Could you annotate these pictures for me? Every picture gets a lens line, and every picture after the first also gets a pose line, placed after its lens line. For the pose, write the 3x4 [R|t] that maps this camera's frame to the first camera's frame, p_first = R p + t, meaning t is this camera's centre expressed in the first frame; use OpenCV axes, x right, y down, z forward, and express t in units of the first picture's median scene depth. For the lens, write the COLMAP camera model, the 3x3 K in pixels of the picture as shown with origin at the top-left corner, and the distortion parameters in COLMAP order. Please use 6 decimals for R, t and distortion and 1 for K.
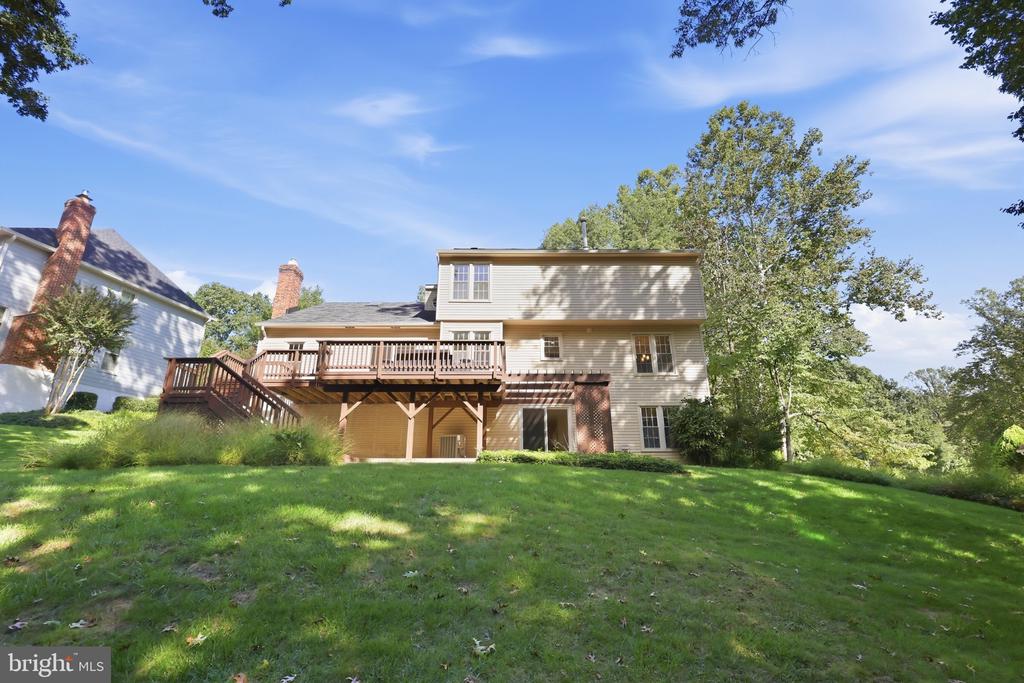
lens RADIAL K [[476.7, 0, 512.0], [0, 476.7, 341.5], [0, 0, 1]] dist [-0.001218, -0.000196]
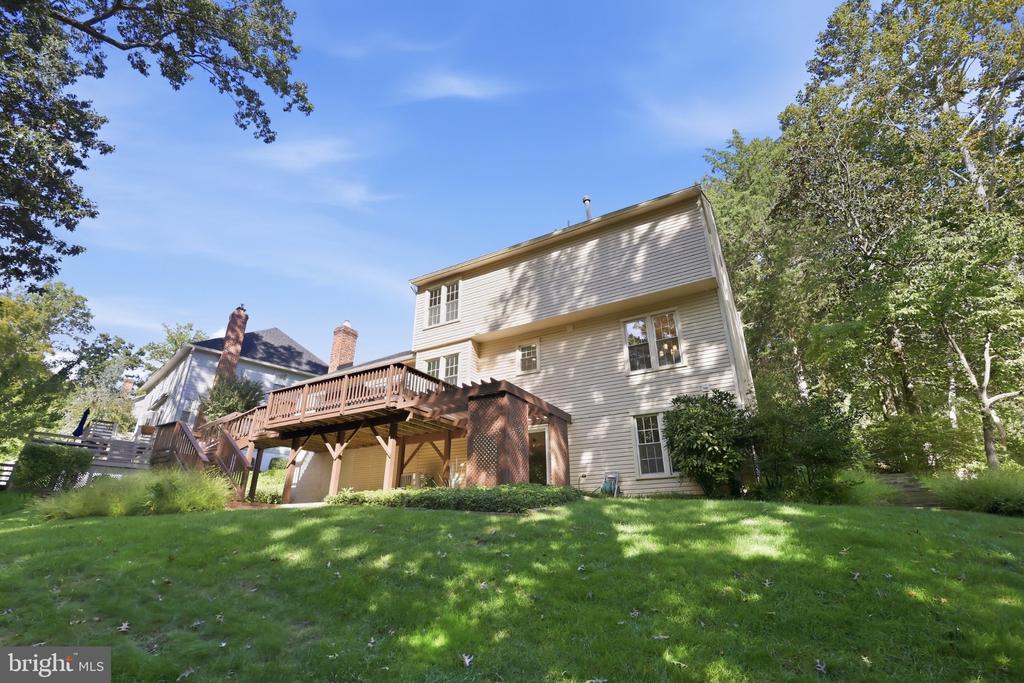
lens RADIAL K [[476.7, 0, 512.0], [0, 476.7, 341.5], [0, 0, 1]] dist [-0.001218, -0.000196]
pose [[0.863875, -0.196550, -0.463776, 0.447945], [0.160490, 0.980145, -0.116443, 0.075576], [0.477455, 0.026161, 0.878267, 0.256366]]
